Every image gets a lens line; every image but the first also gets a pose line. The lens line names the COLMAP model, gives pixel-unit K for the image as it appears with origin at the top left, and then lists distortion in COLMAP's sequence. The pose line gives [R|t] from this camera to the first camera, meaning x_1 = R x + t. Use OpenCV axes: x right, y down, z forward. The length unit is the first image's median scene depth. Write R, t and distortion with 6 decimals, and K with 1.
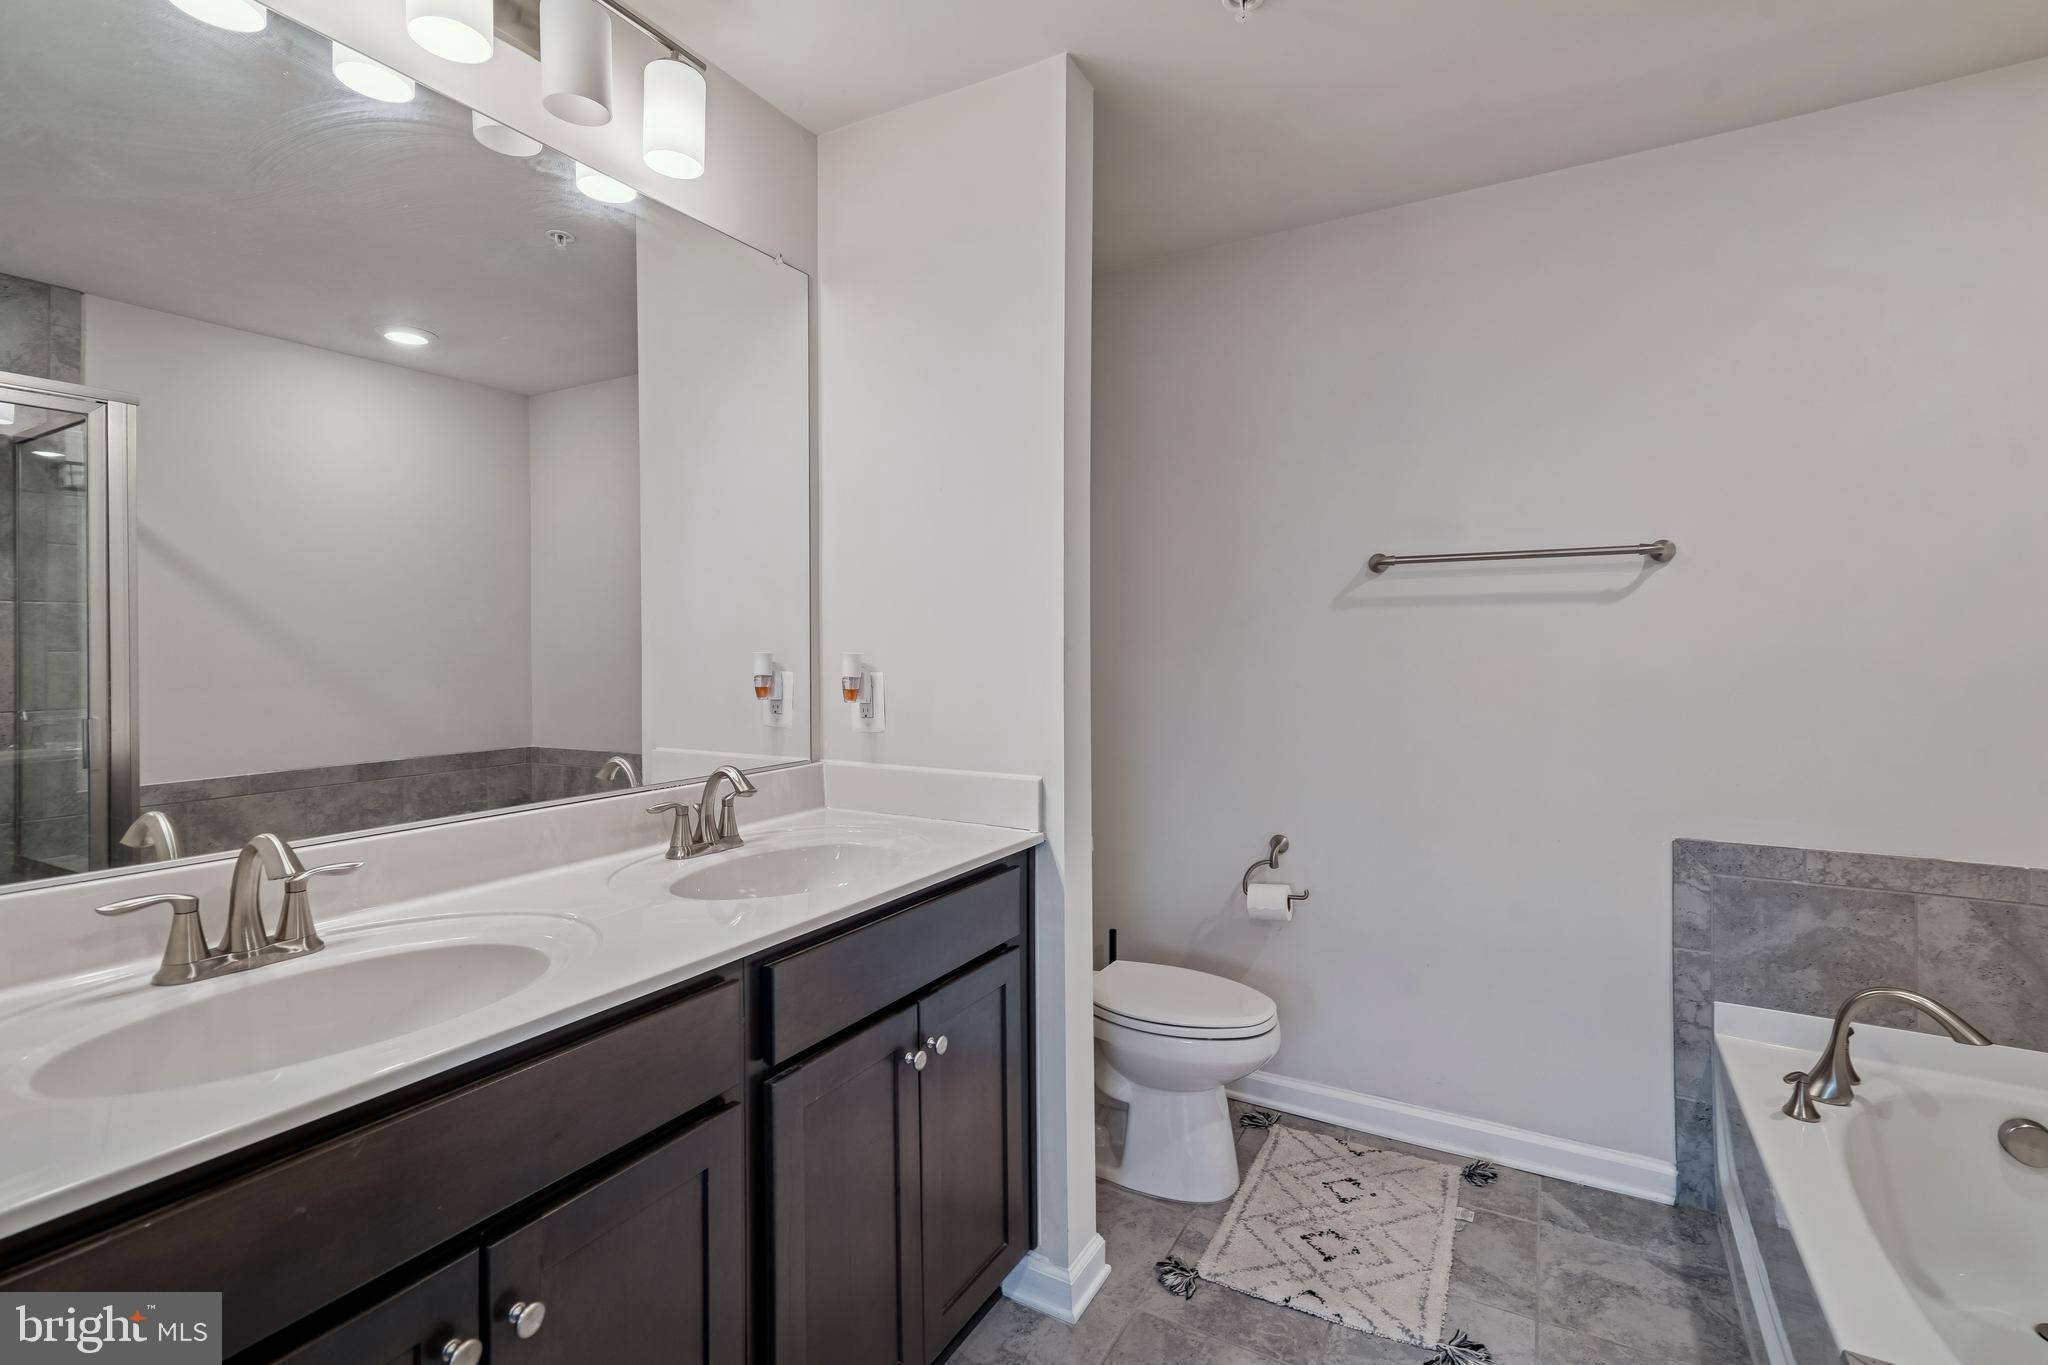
lens RADIAL K [[954.3, 0, 1014.2], [0, 954.3, 644.6], [0, 0, 1]] dist [-0.004944, 0.002296]
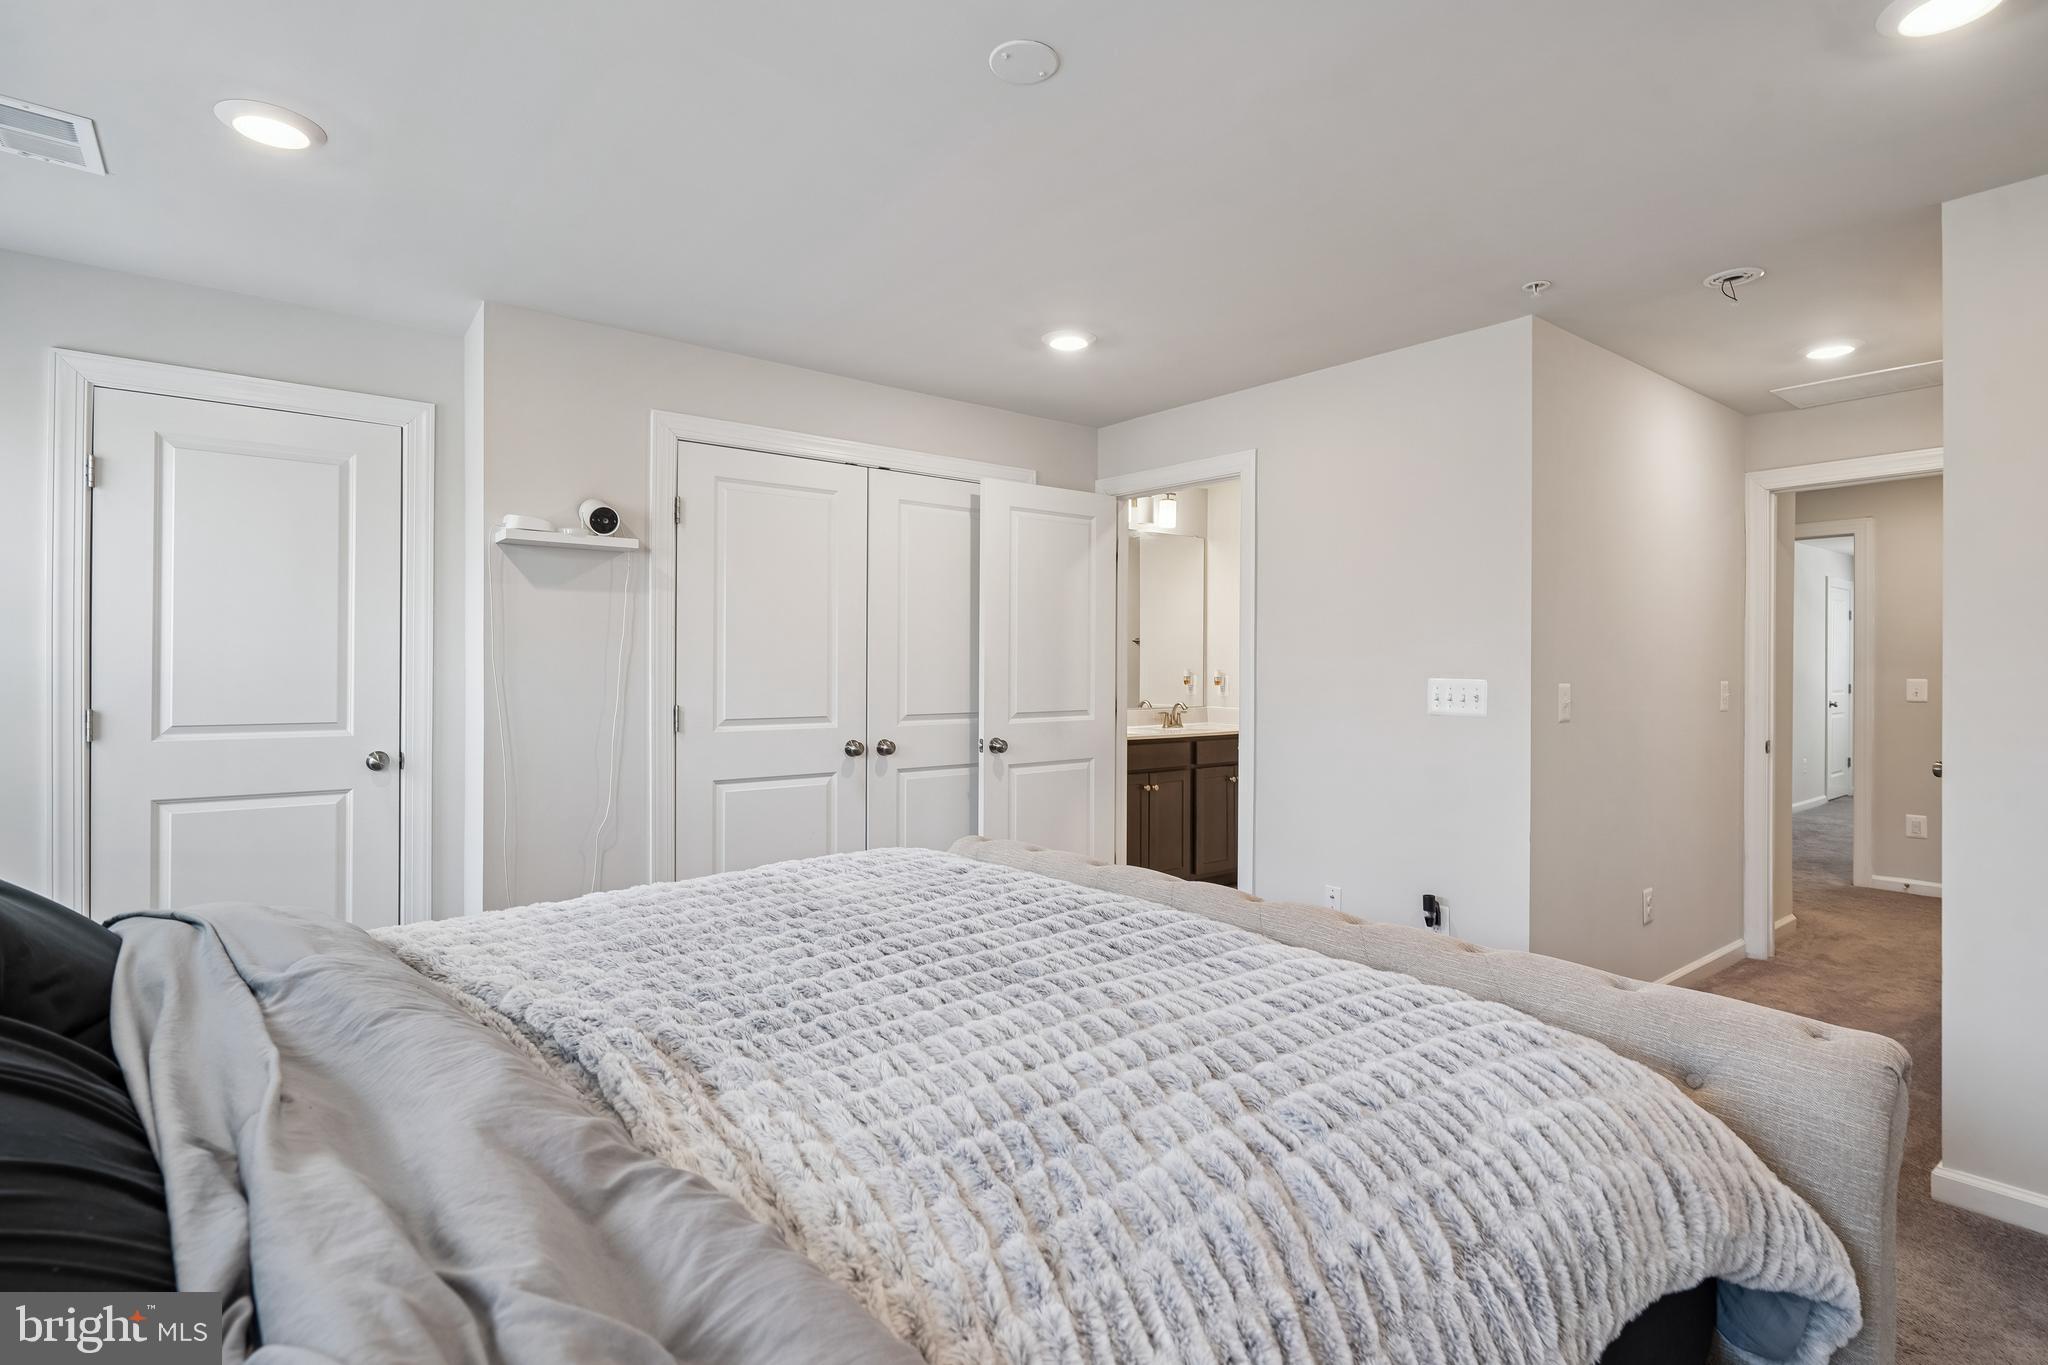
lens RADIAL K [[954.3, 0, 1016.6], [0, 954.3, 672.4], [0, 0, 1]] dist [-0.004944, 0.002296]
pose [[0.924833, 0.009542, -0.380254, 0.387887], [-0.007409, 0.999948, 0.007072, 0.002263], [0.380302, -0.003723, 0.924855, -2.021825]]
